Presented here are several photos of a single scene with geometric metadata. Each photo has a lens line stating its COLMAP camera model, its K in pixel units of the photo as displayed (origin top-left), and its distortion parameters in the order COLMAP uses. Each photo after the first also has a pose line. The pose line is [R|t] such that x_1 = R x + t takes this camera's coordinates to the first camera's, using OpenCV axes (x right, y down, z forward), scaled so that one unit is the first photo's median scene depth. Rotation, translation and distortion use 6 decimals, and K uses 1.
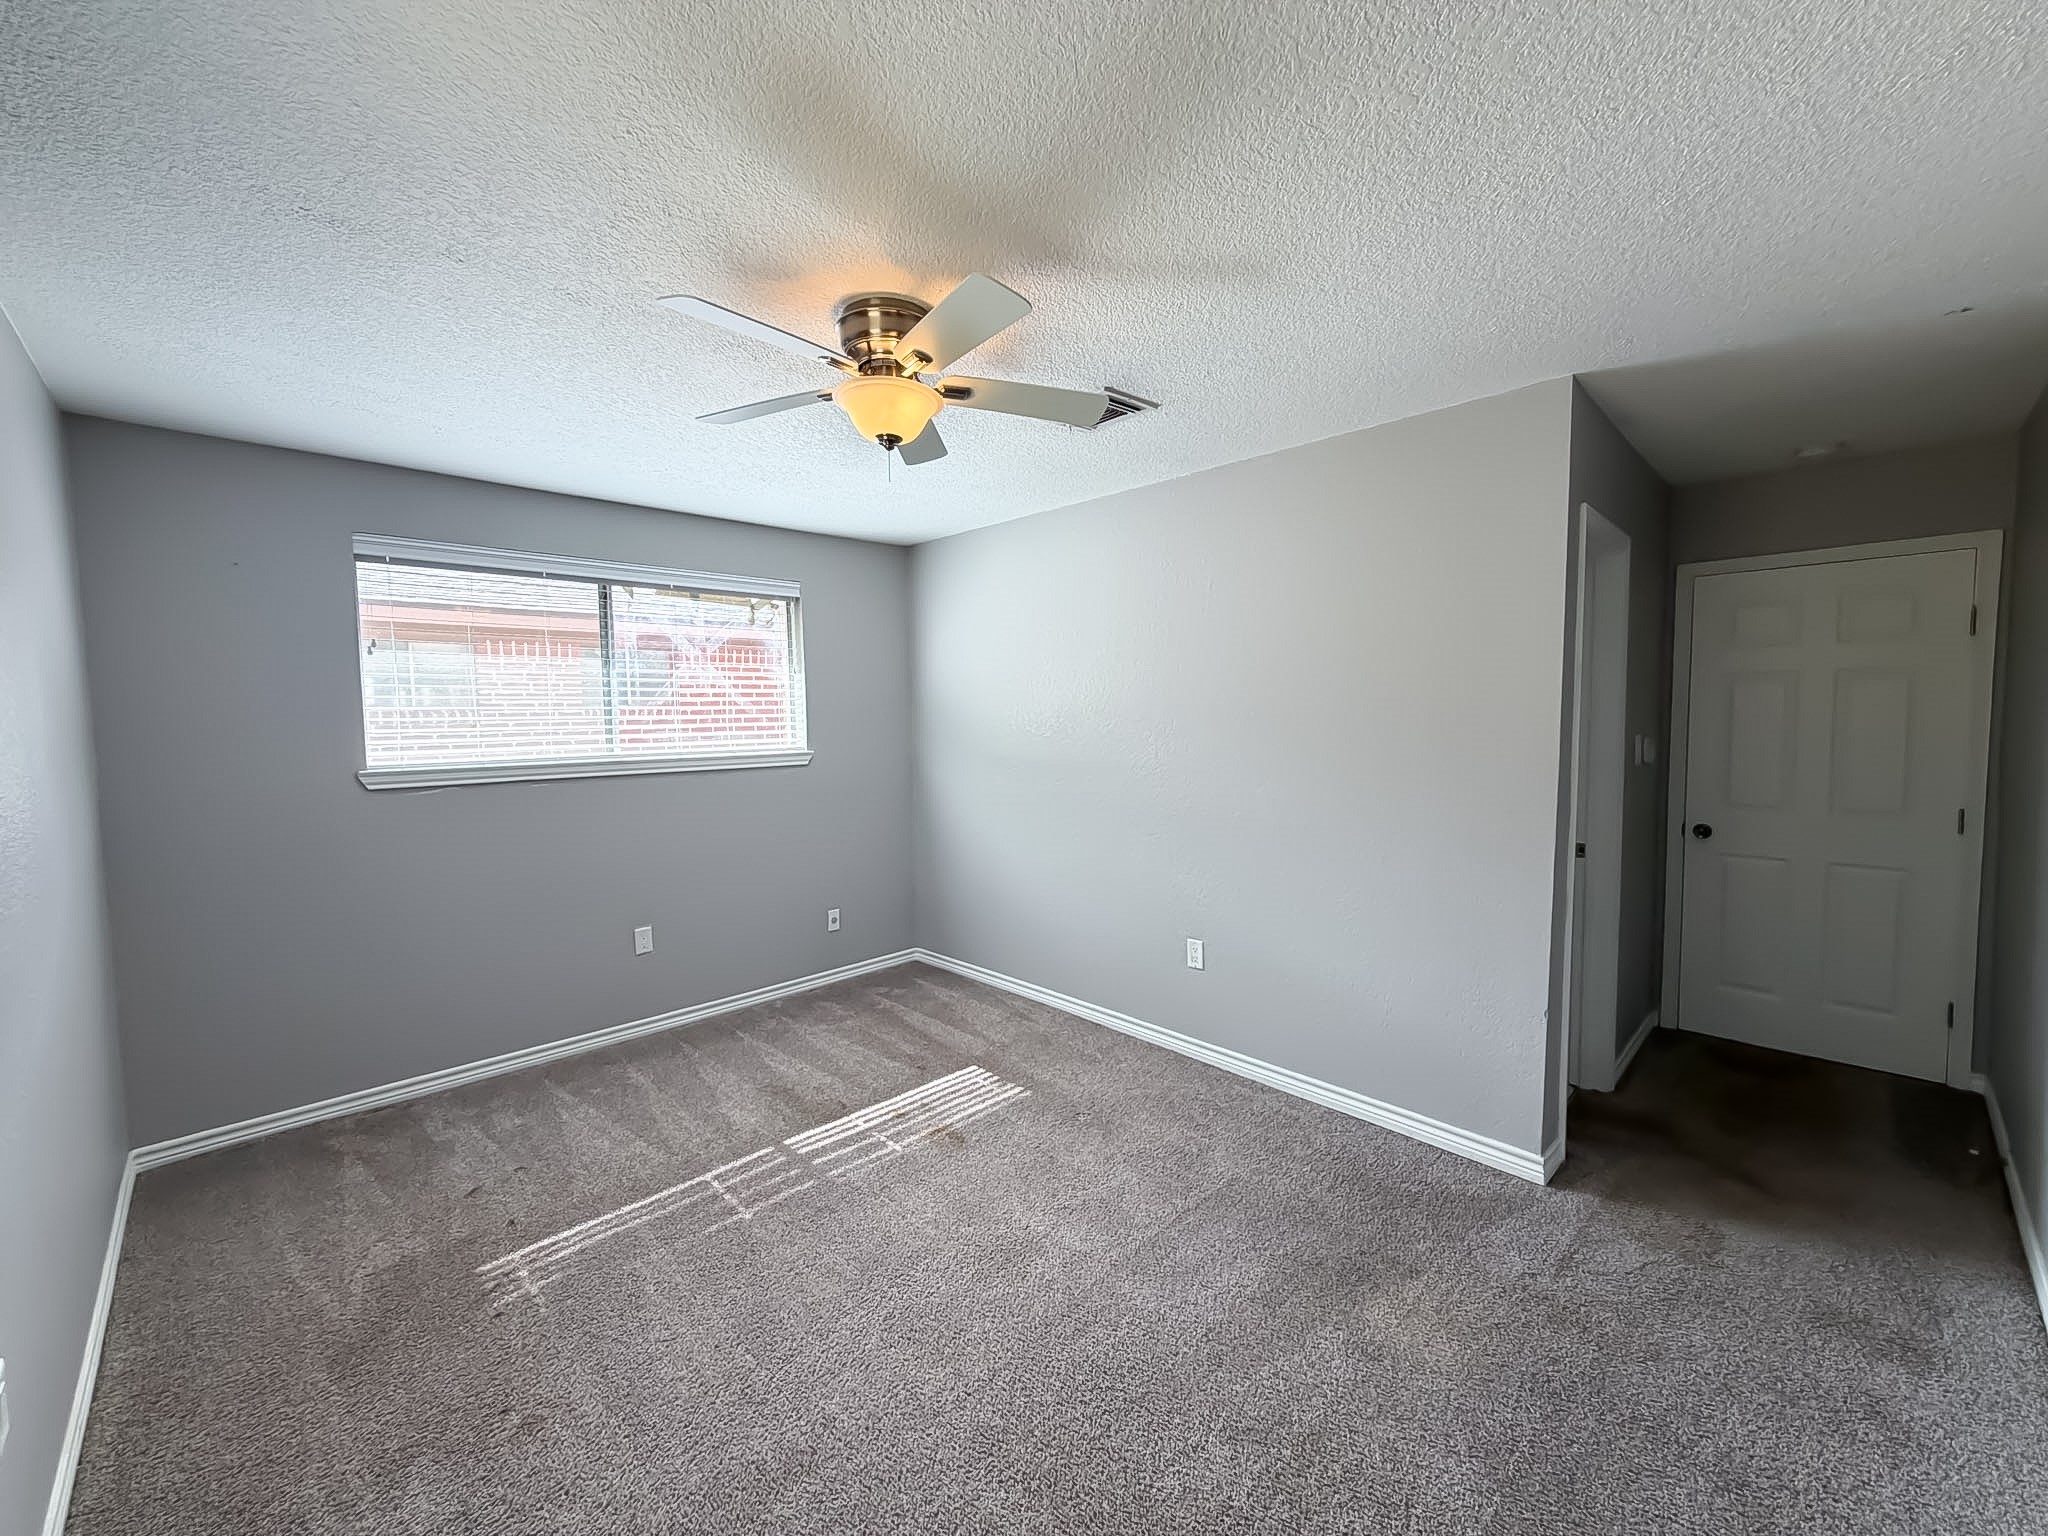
lens RADIAL K [[818.7, 0, 1020.3], [0, 818.7, 763.2], [0, 0, 1]] dist [-0.008175, 0.000862]
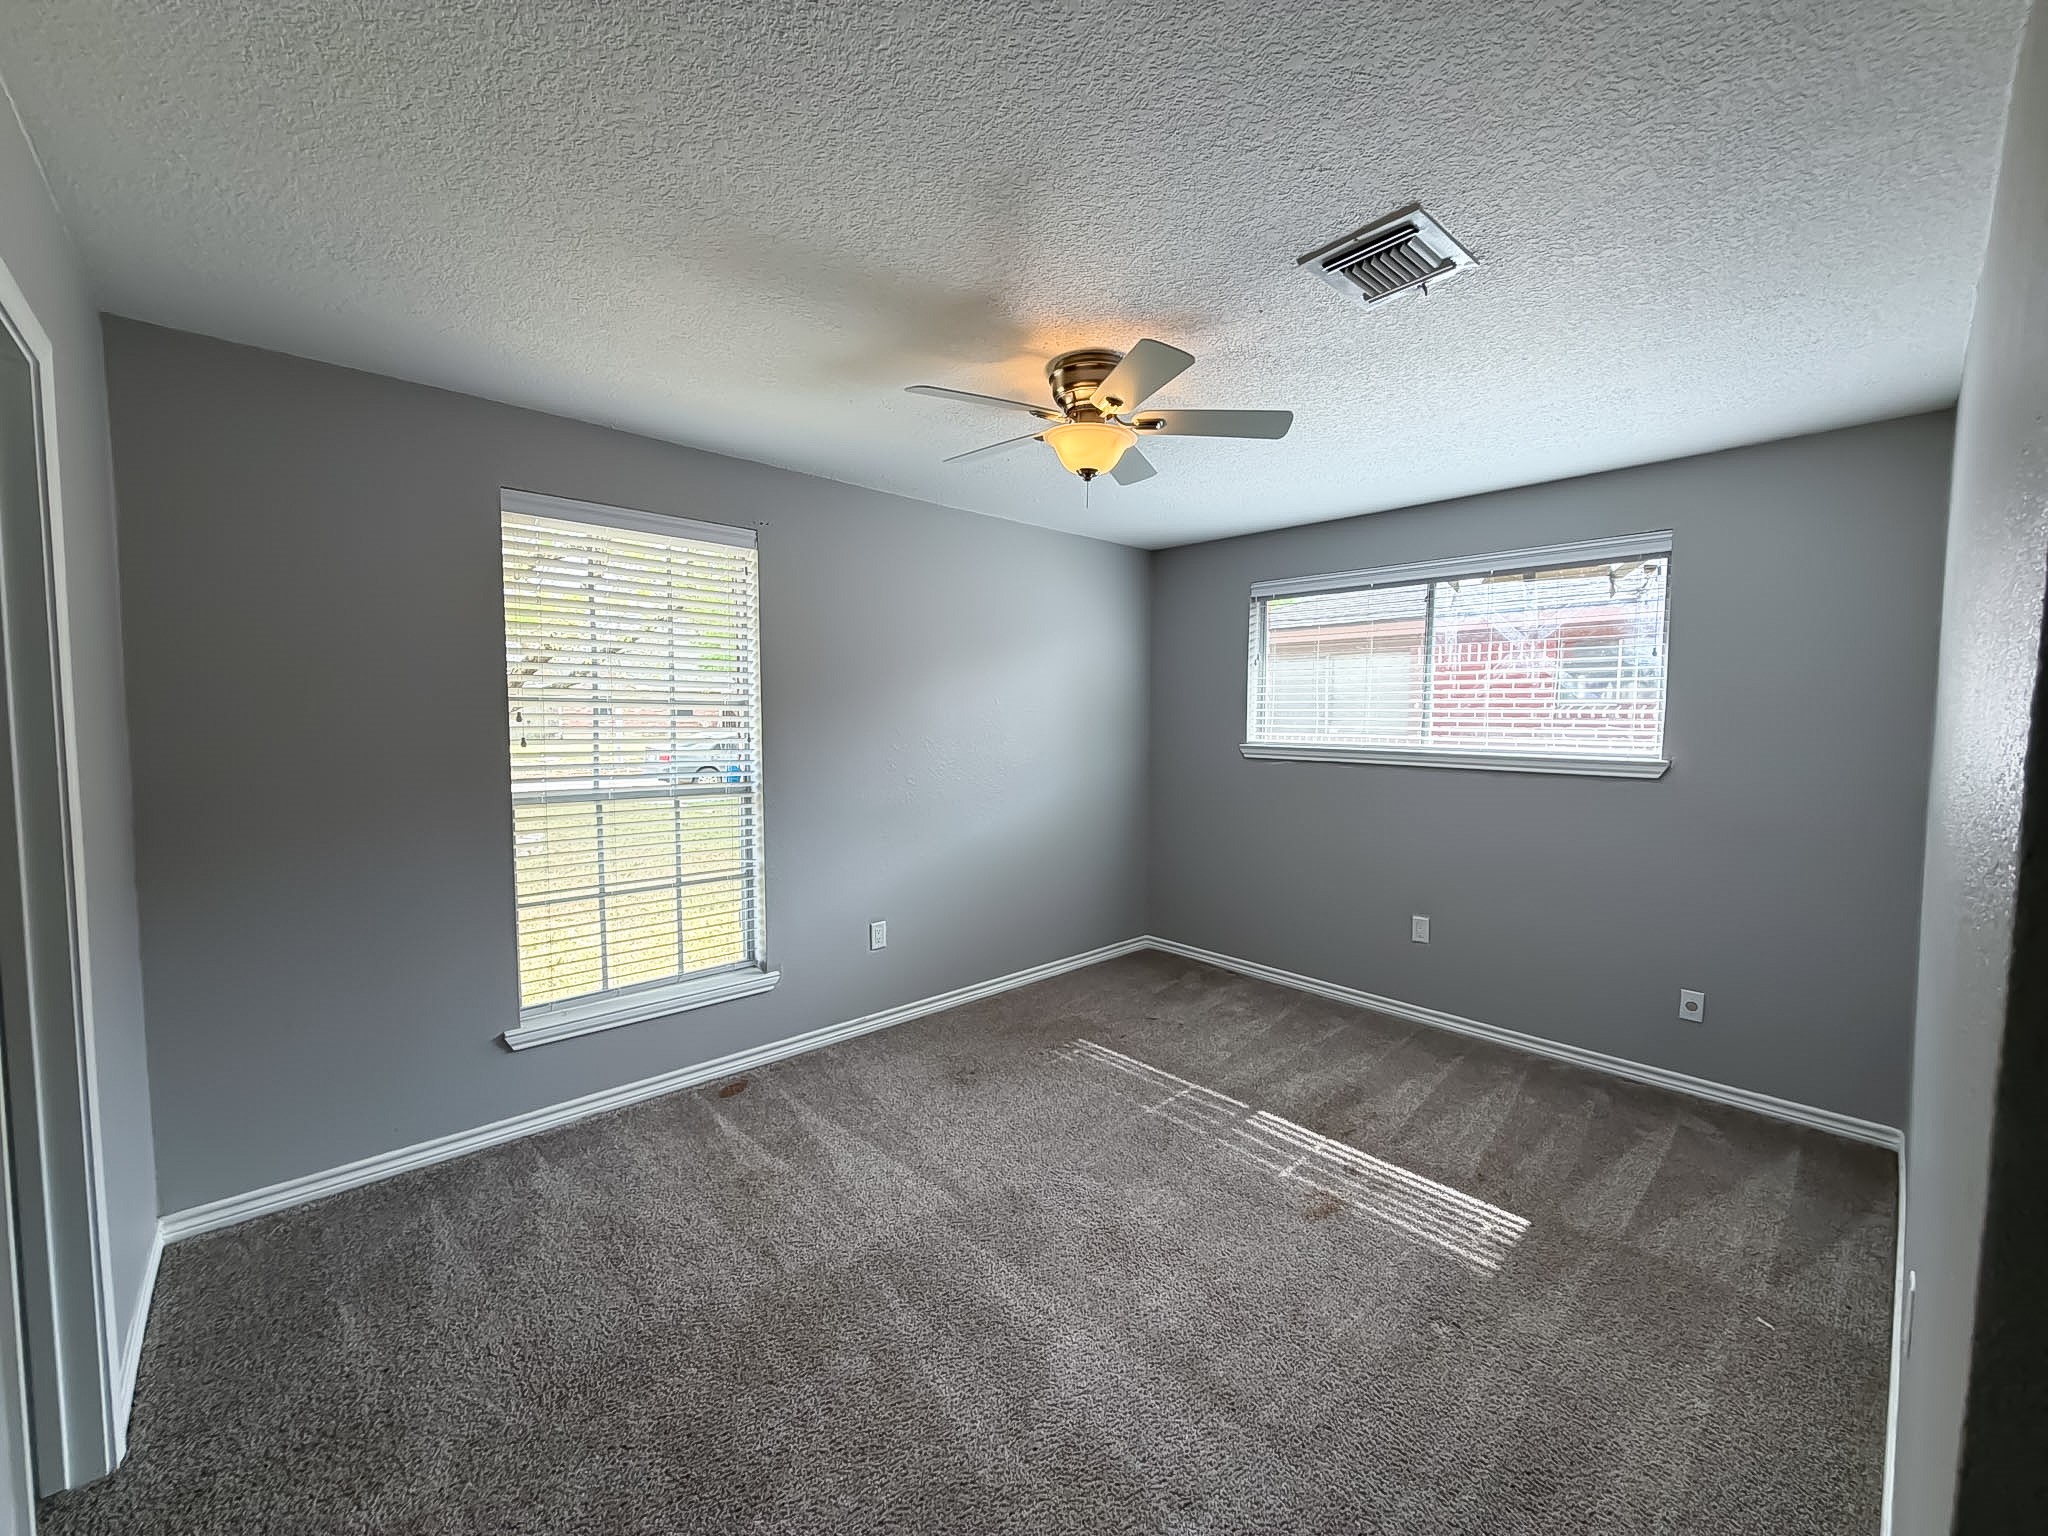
lens RADIAL K [[818.7, 0, 1022.0], [0, 818.7, 759.8], [0, 0, 1]] dist [-0.008175, 0.000862]
pose [[-0.036772, 0.067742, -0.997025, 1.036548], [-0.069259, 0.995128, 0.070167, -0.057225], [0.996921, 0.071633, -0.031901, 0.964395]]
